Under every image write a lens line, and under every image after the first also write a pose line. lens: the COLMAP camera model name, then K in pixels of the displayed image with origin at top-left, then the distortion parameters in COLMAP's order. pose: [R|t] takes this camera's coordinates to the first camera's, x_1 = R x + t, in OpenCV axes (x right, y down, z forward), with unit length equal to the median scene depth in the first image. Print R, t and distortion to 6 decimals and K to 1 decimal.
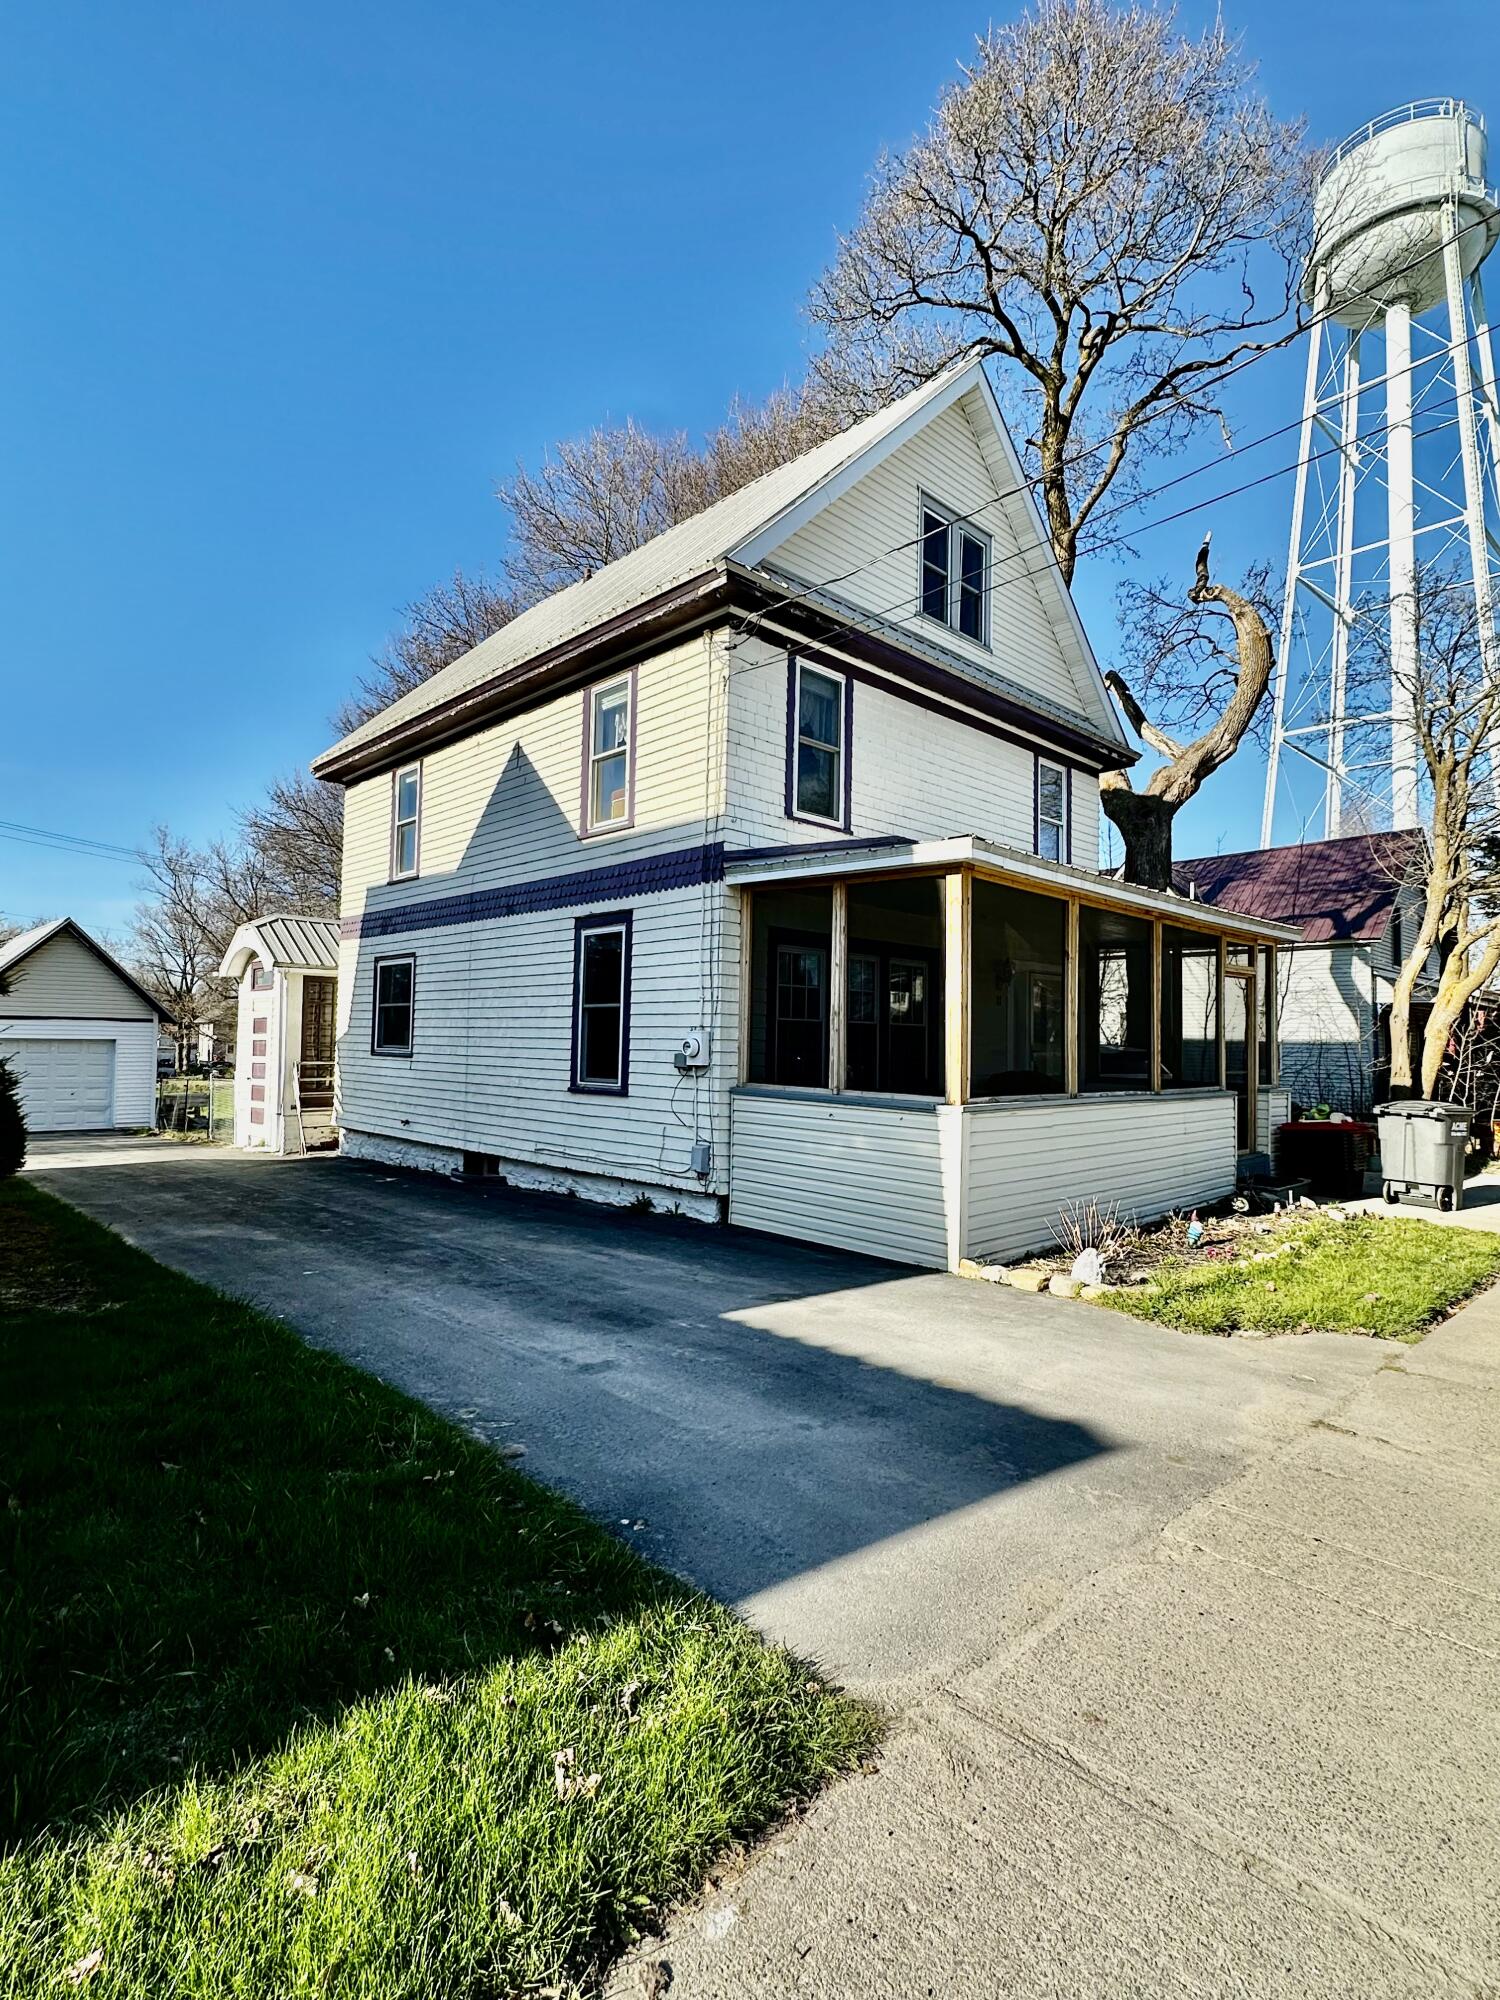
lens RADIAL K [[990.5, 0, 750.2], [0, 990.5, 997.6], [0, 0, 1]] dist [-0.001278, 0.000049]
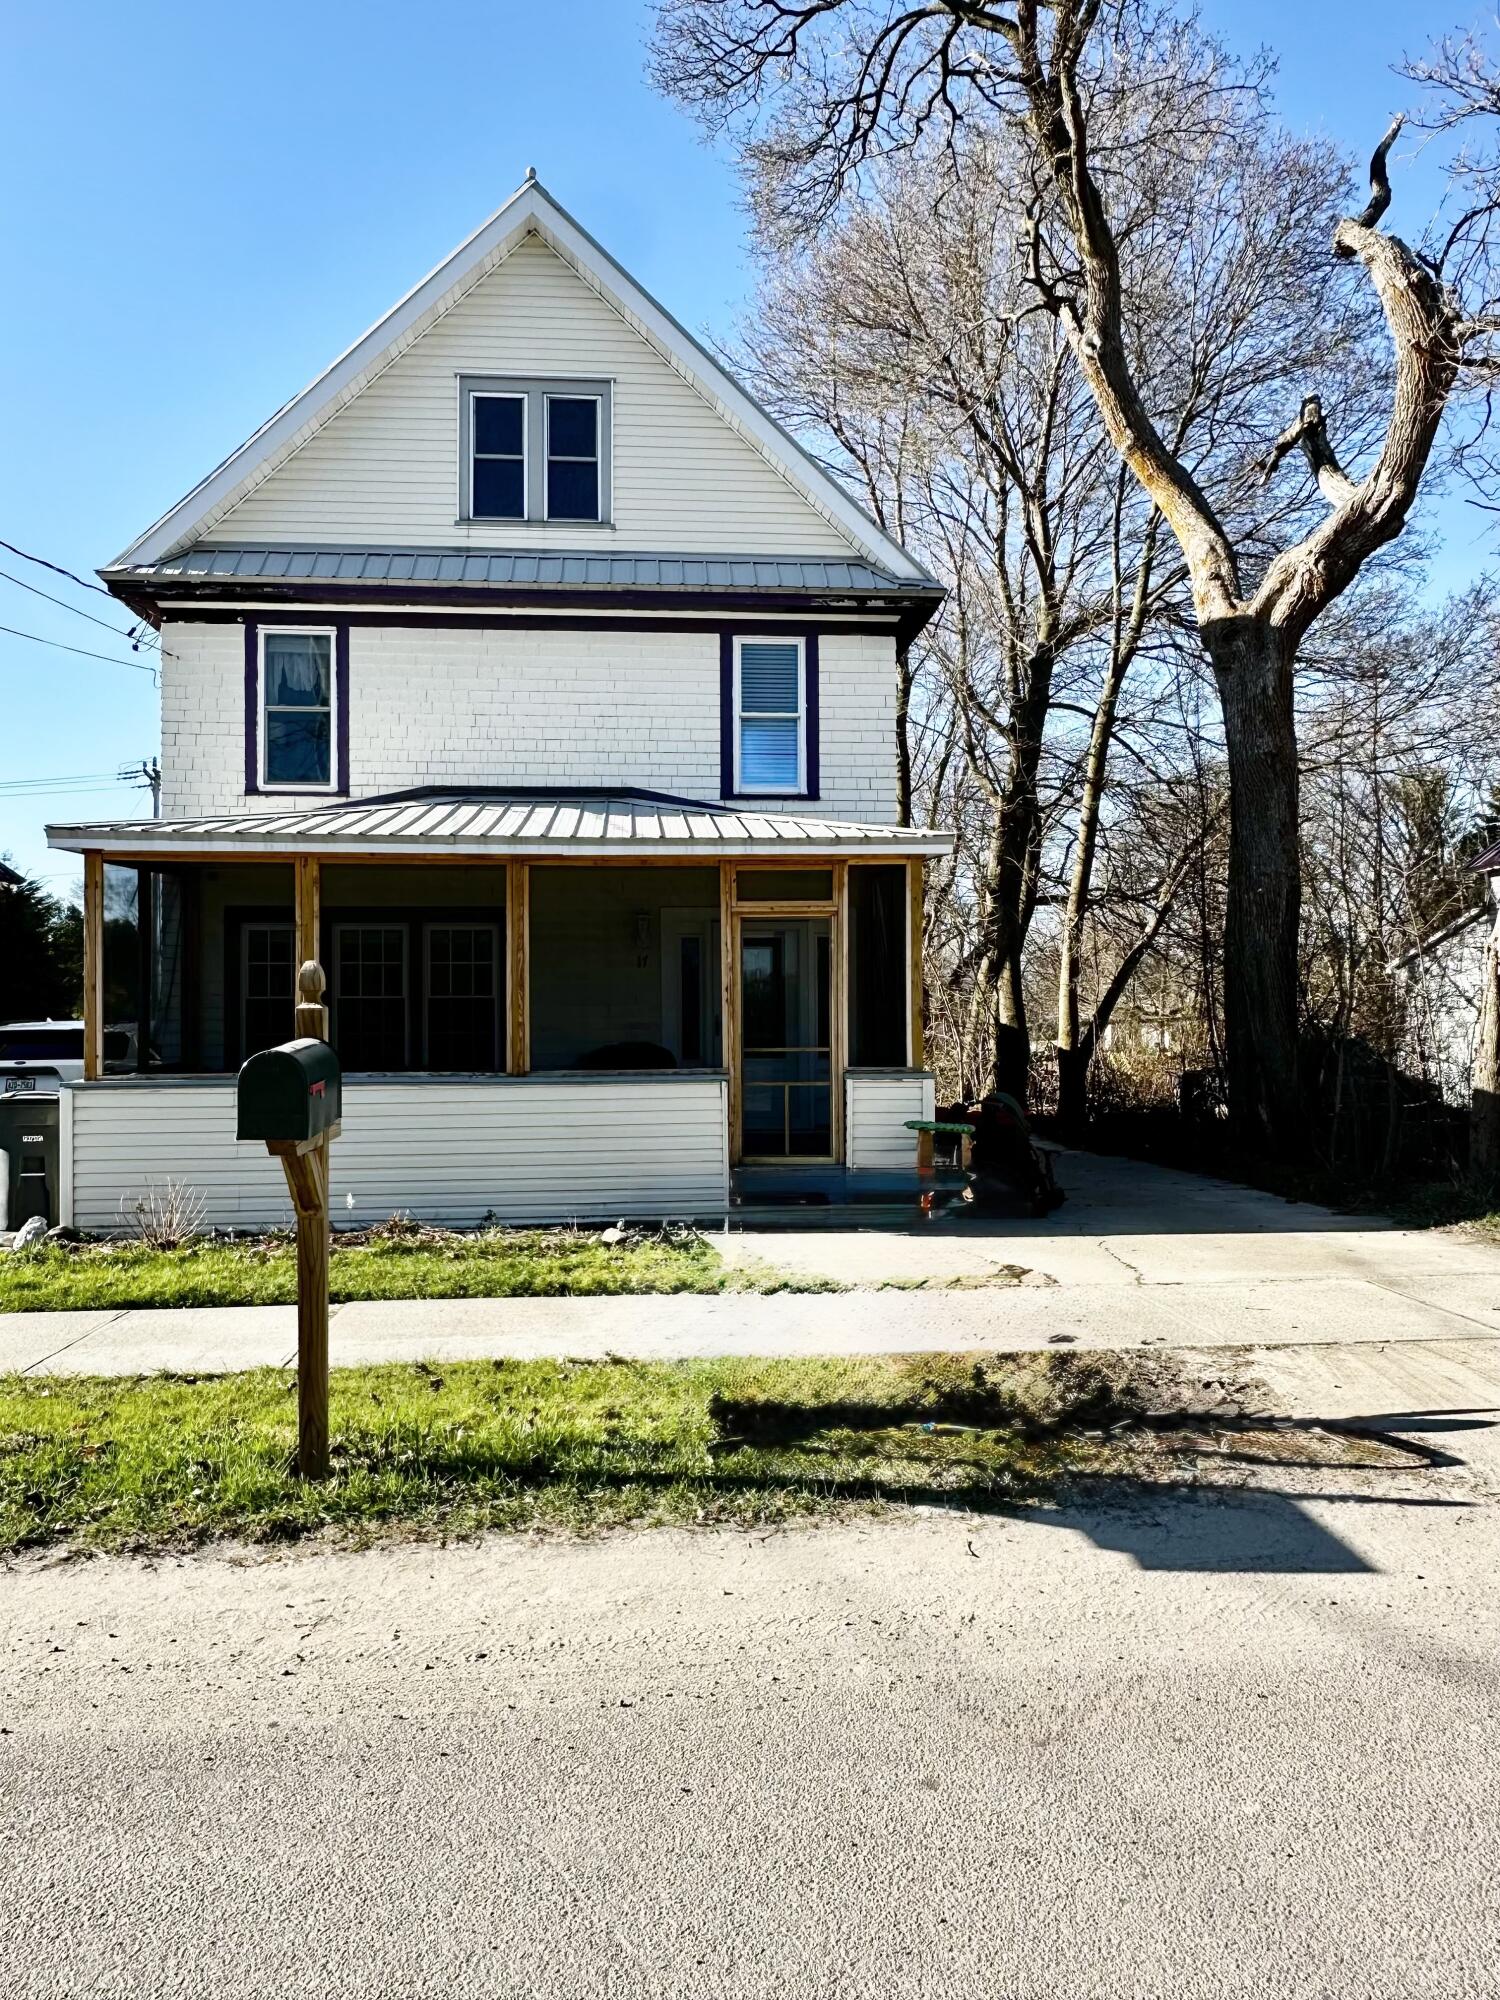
lens RADIAL K [[1392.6, 0, 748.1], [0, 1392.6, 1014.8], [0, 0, 1]] dist [0.010242, 0.005828]
pose [[0.788015, -0.031021, -0.614875, 1.081322], [0.051807, 0.998529, 0.016018, 0.035396], [0.613473, -0.044477, 0.788462, 0.167694]]
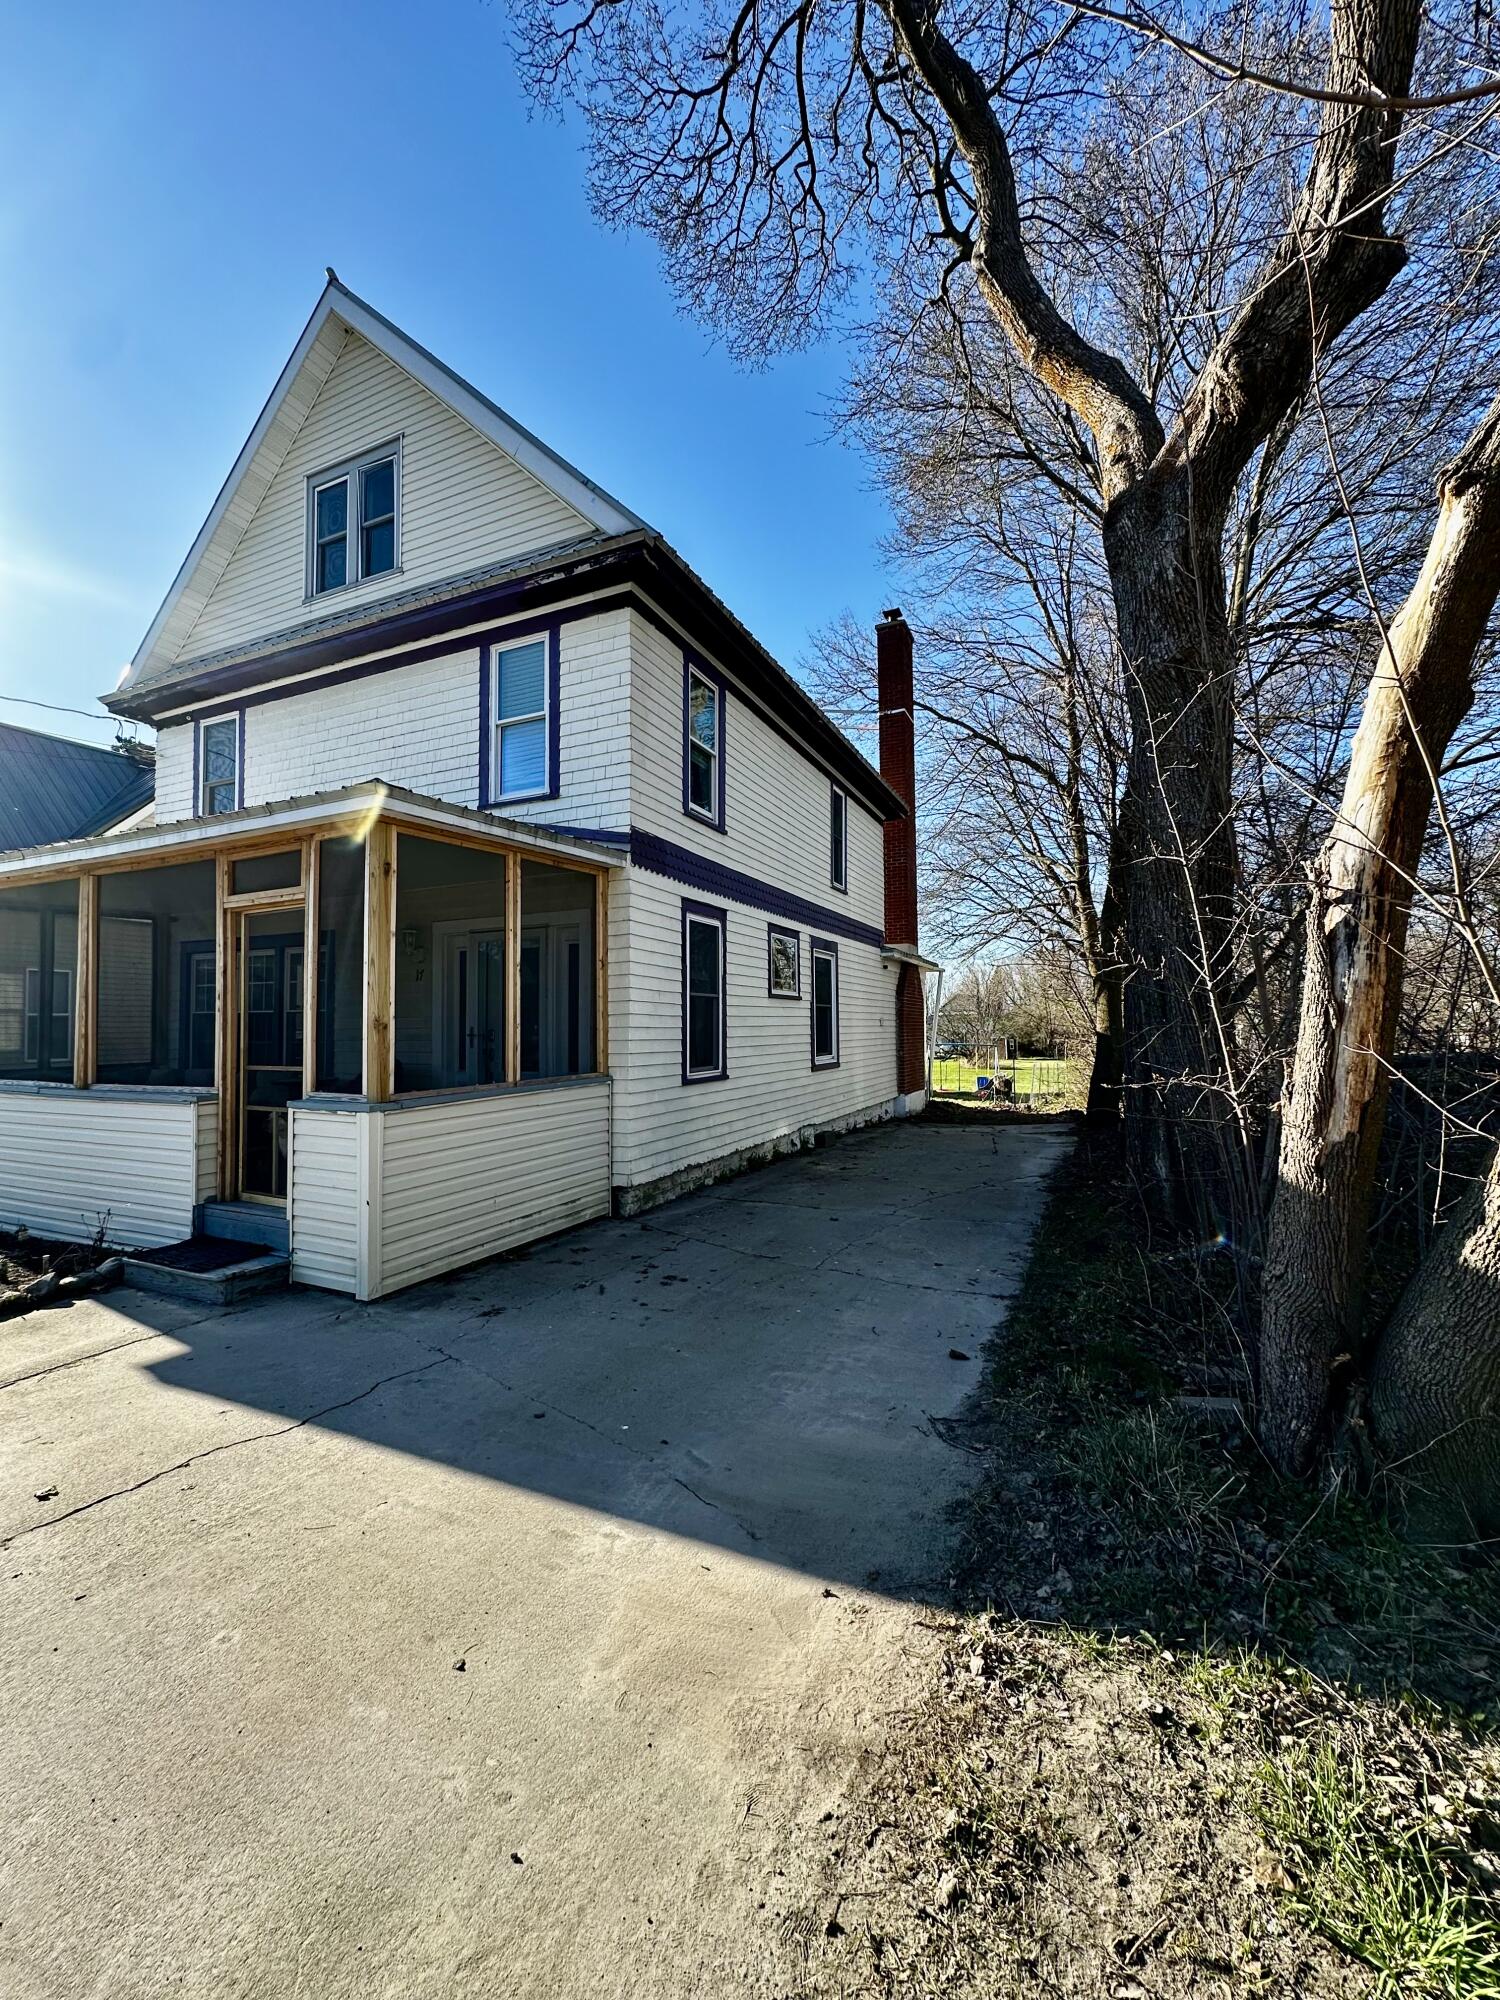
lens RADIAL K [[786.2, 0, 765.4], [0, 786.2, 1003.9], [0, 0, 1]] dist [0.007075, -0.000329]
pose [[0.381536, -0.054960, -0.922718, 1.041754], [0.055384, 0.997797, -0.036531, 0.073855], [0.922693, -0.037166, 0.383740, 1.082587]]
